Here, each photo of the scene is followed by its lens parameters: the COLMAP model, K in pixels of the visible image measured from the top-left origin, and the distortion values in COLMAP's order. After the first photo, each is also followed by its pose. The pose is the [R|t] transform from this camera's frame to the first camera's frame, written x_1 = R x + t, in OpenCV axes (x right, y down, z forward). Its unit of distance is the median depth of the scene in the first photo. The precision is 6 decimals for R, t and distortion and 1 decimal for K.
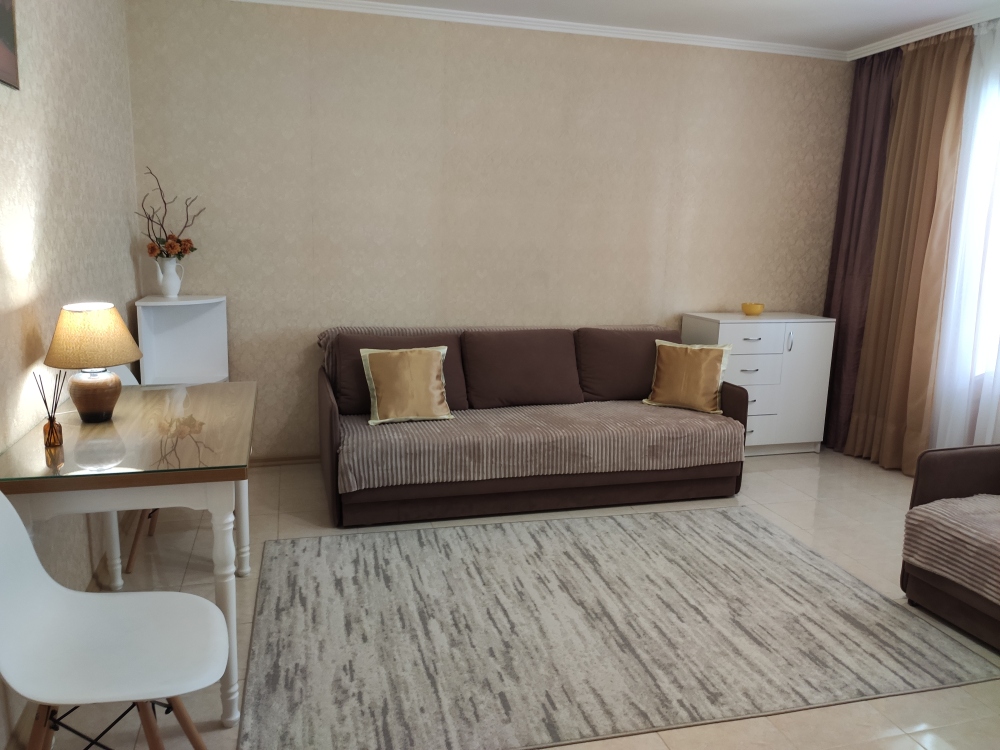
lens RADIAL K [[760.8, 0, 498.0], [0, 760.8, 386.6], [0, 0, 1]] dist [0.086118, -0.100378]
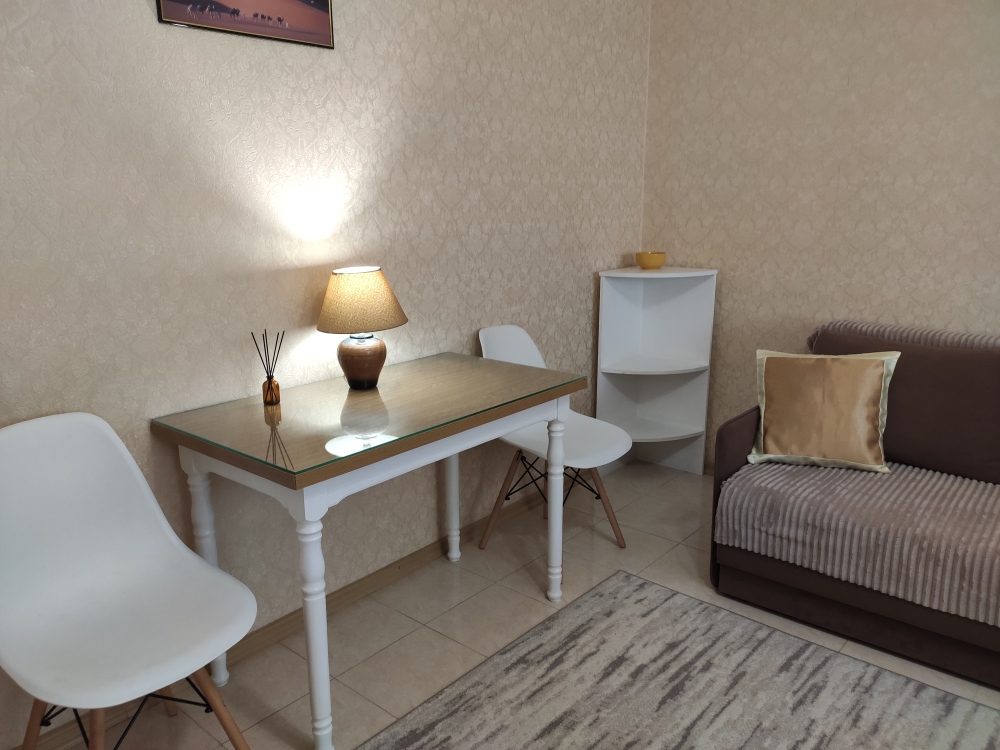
lens RADIAL K [[760.8, 0, 481.5], [0, 760.8, 362.1], [0, 0, 1]] dist [0.086118, -0.100378]
pose [[0.560667, 0.142023, -0.815771, 0.266852], [-0.141775, 0.987098, 0.074410, -0.061253], [0.815814, 0.073937, 0.573568, 0.431812]]
